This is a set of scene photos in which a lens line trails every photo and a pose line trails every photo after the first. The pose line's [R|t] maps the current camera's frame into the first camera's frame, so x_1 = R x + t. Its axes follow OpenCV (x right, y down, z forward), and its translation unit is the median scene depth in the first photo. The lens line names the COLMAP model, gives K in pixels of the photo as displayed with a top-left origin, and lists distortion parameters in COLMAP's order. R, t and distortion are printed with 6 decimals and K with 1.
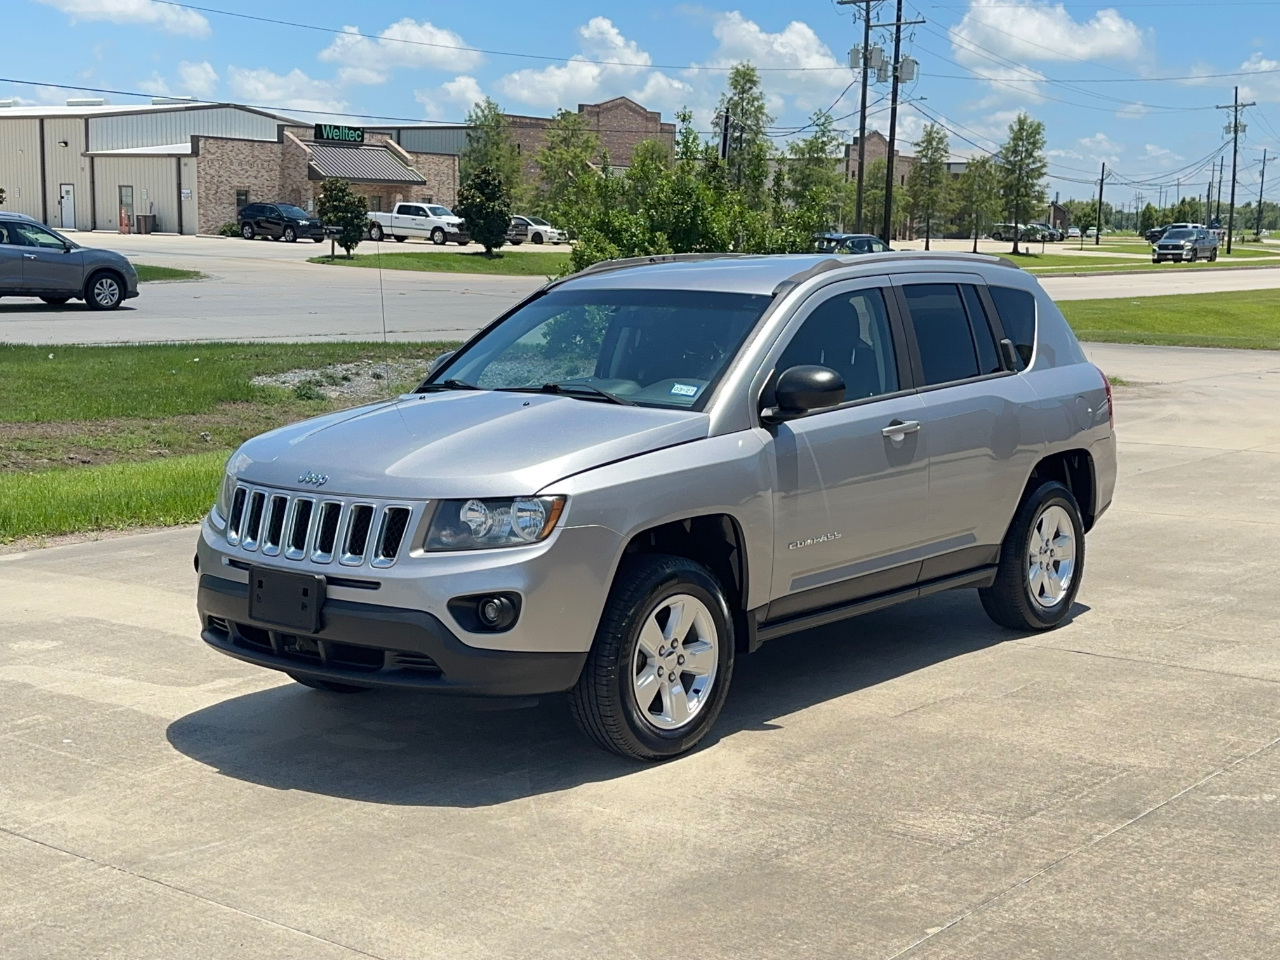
lens RADIAL K [[1768.7, 0, 636.0], [0, 1768.7, 499.9], [0, 0, 1]] dist [0.189897, -0.377475]
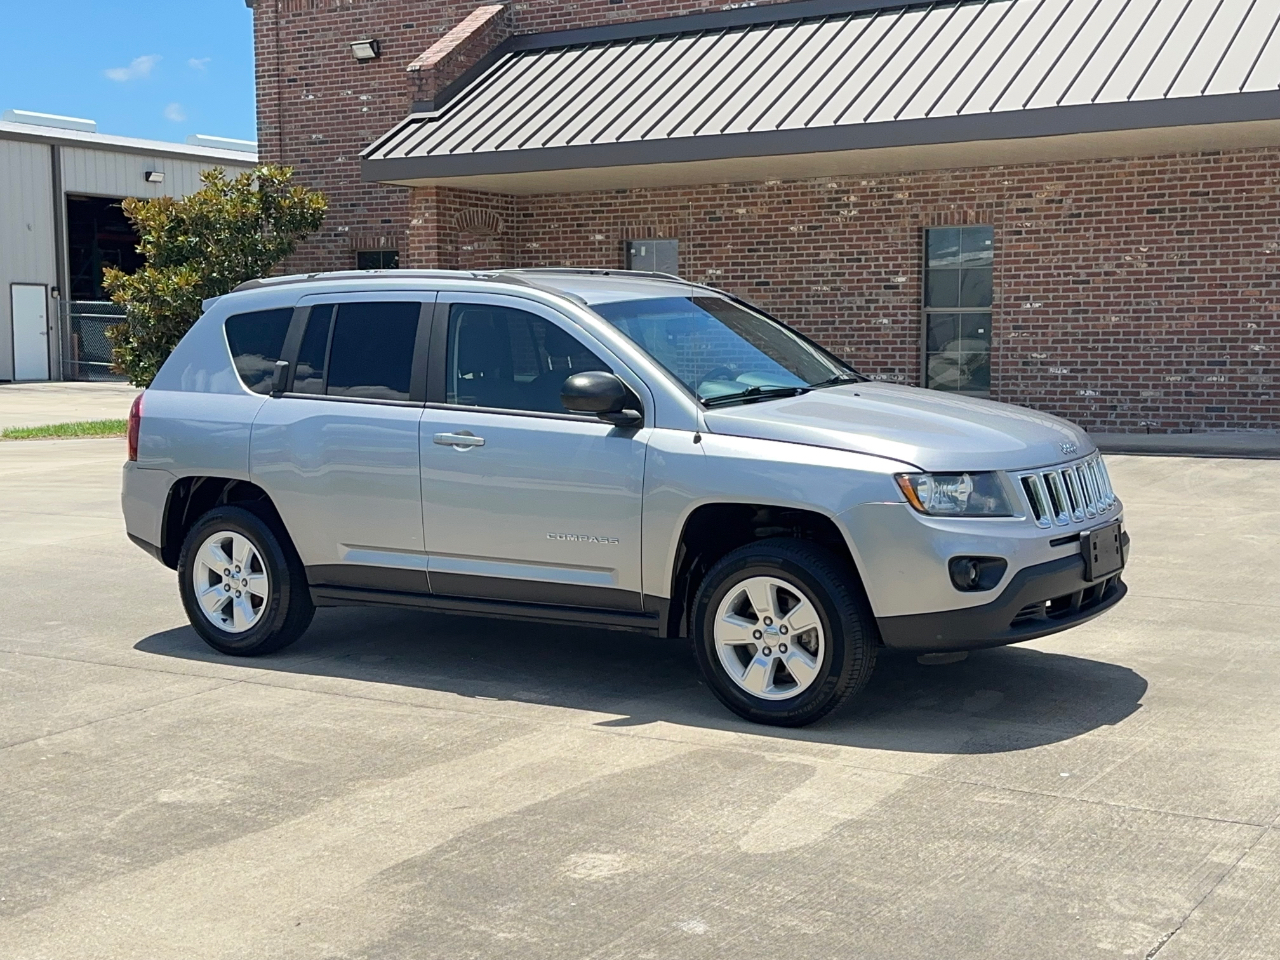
lens RADIAL K [[1768.7, 0, 636.0], [0, 1768.7, 499.9], [0, 0, 1]] dist [0.189897, -0.377475]
pose [[-0.118001, -0.111740, 0.986707, -1.175564], [0.155399, 0.979328, 0.129489, -0.156820], [-0.980779, 0.168613, -0.098197, 1.275320]]
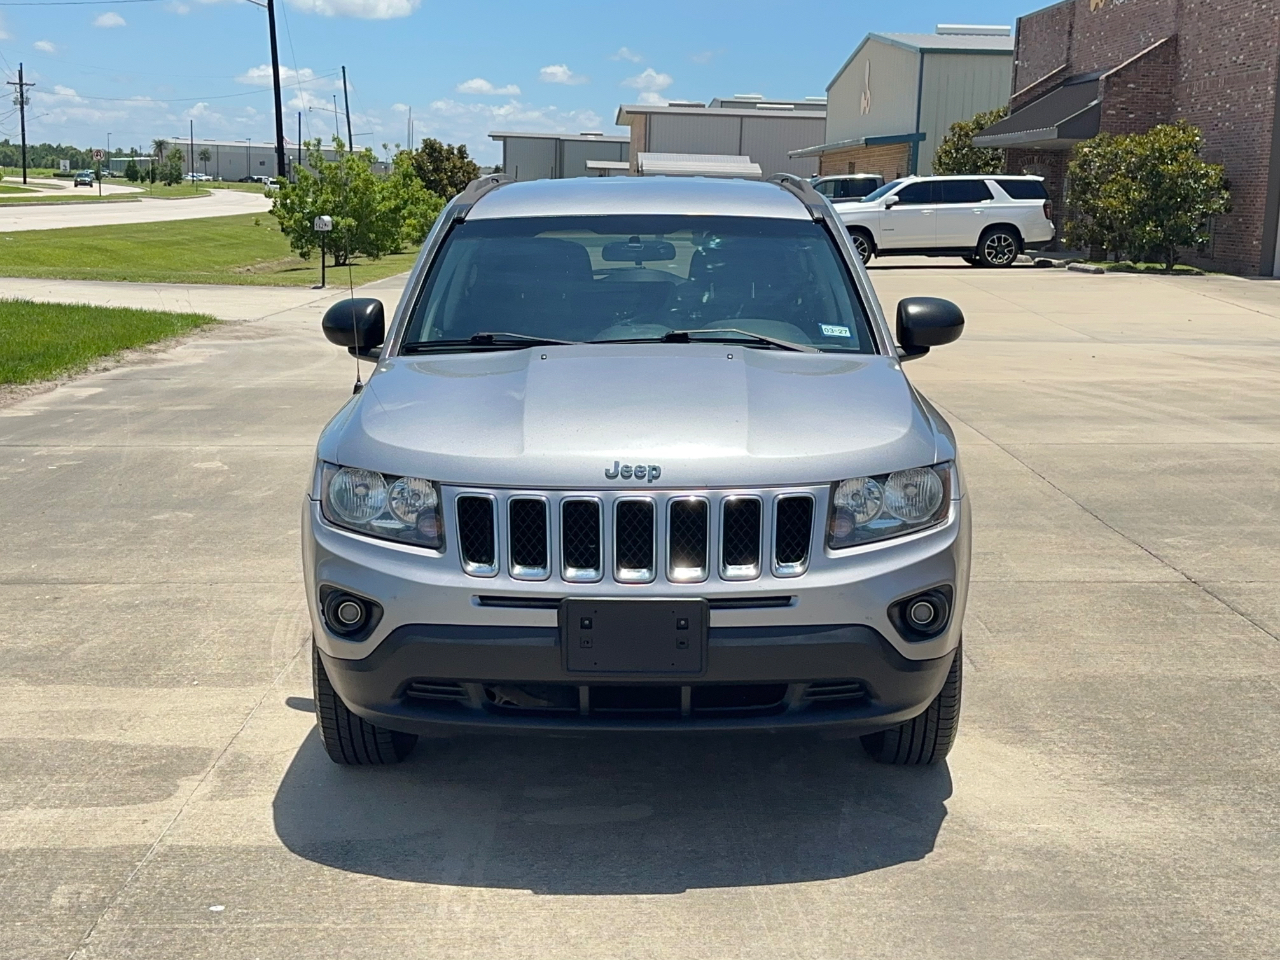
lens RADIAL K [[1768.7, 0, 636.0], [0, 1768.7, 499.9], [0, 0, 1]] dist [0.189897, -0.377475]
pose [[0.774342, -0.103083, 0.624314, -0.588616], [0.081574, 0.994671, 0.063057, -0.042873], [-0.627487, 0.002101, 0.778624, 0.391218]]
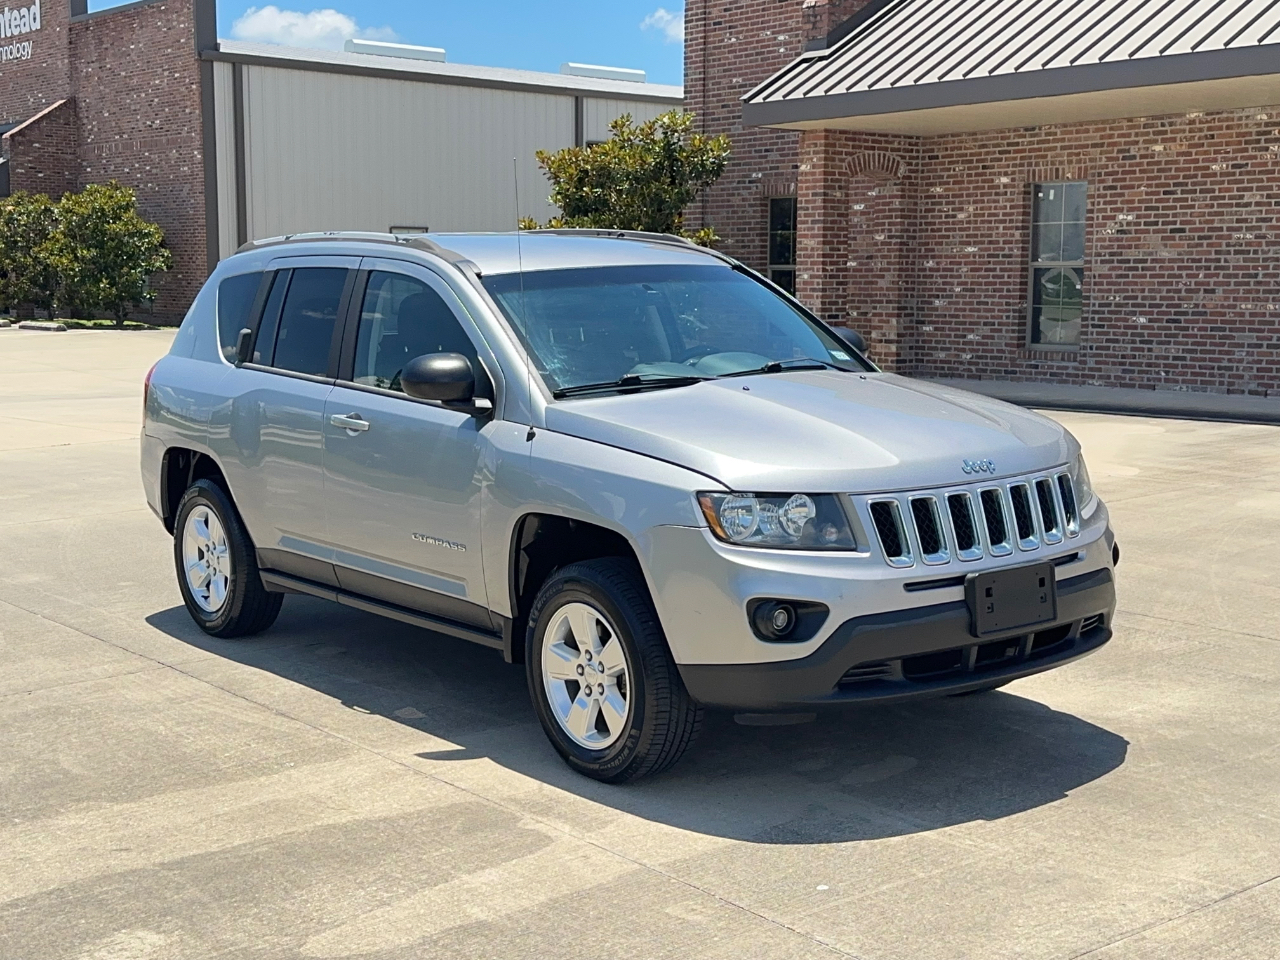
lens RADIAL K [[1768.7, 0, 636.0], [0, 1768.7, 499.9], [0, 0, 1]] dist [0.189897, -0.377475]
pose [[0.215857, -0.141142, 0.966170, -1.003732], [0.149206, 0.982645, 0.110214, -0.110707], [-0.964958, 0.120368, 0.233170, 0.880320]]
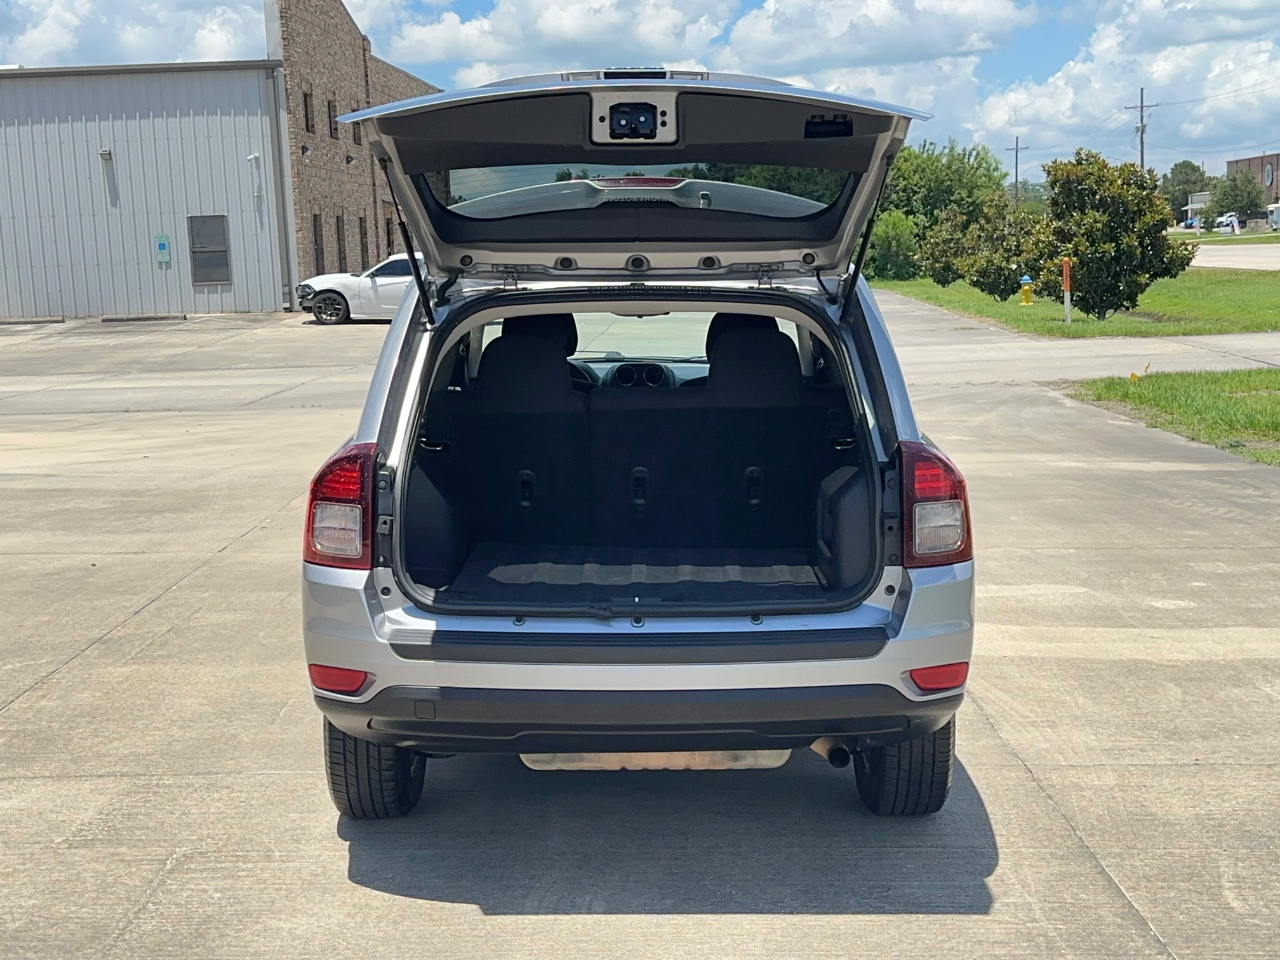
lens RADIAL K [[1760.9, 0, 633.7], [0, 1760.9, 491.4], [0, 0, 1]] dist [0.181366, -0.332728]
pose [[-0.773435, 0.096171, -0.626538, 0.703416], [-0.075797, 0.967300, 0.242045, -0.267089], [0.629328, 0.234695, -0.740854, 1.946328]]
